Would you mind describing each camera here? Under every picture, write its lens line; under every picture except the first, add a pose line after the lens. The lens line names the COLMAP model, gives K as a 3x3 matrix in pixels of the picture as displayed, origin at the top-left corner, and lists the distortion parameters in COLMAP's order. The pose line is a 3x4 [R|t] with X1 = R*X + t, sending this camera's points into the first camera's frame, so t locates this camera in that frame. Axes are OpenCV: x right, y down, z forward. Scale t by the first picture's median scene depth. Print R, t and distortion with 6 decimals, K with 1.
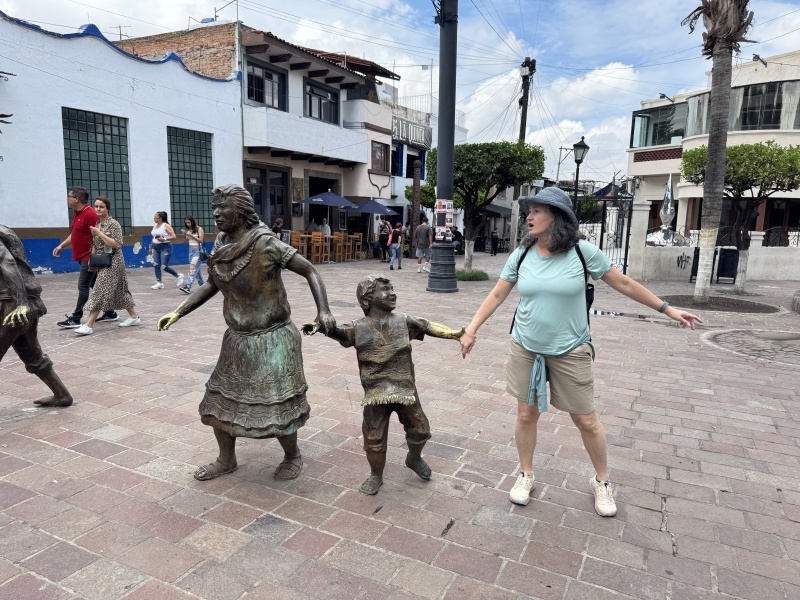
lens RADIAL K [[580.3, 0, 400.0], [0, 580.3, 300.0], [0, 0, 1]] dist [0.094151, -0.127355]
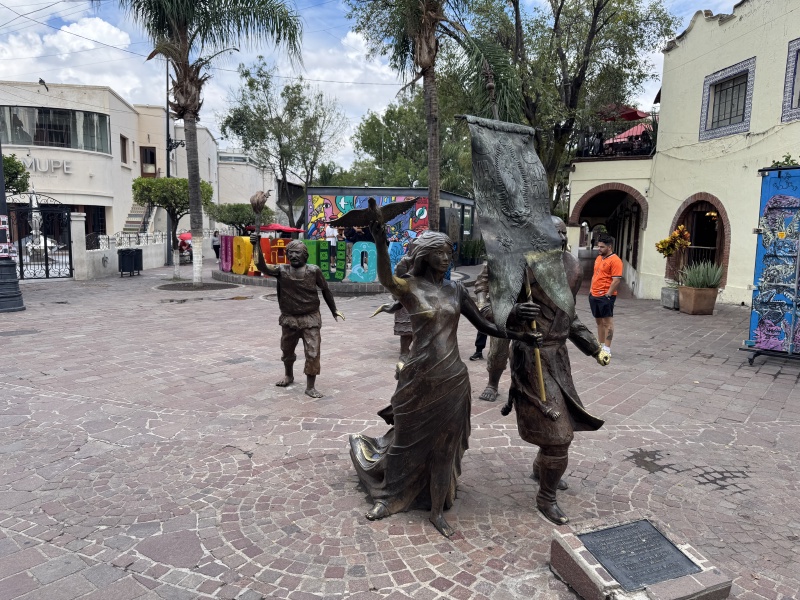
lens RADIAL K [[576.5, 0, 400.0], [0, 576.5, 300.0], [0, 0, 1]] dist [0.145764, -0.262904]
pose [[0.225437, -0.149464, 0.962725, -0.425229], [0.131525, 0.983785, 0.121935, -0.040563], [-0.965339, 0.099133, 0.241440, 0.085479]]
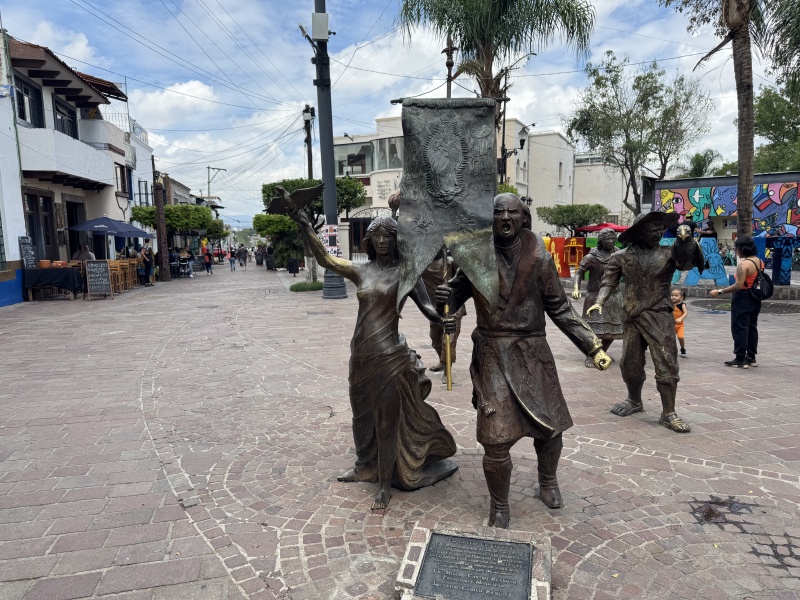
lens RADIAL K [[580.3, 0, 400.0], [0, 580.3, 300.0], [0, 0, 1]] dist [0.094151, -0.127355]
pose [[0.768983, -0.118119, 0.628262, -0.363672], [0.130919, 0.991050, 0.026084, -0.015615], [-0.625720, 0.062193, 0.777564, -0.029968]]
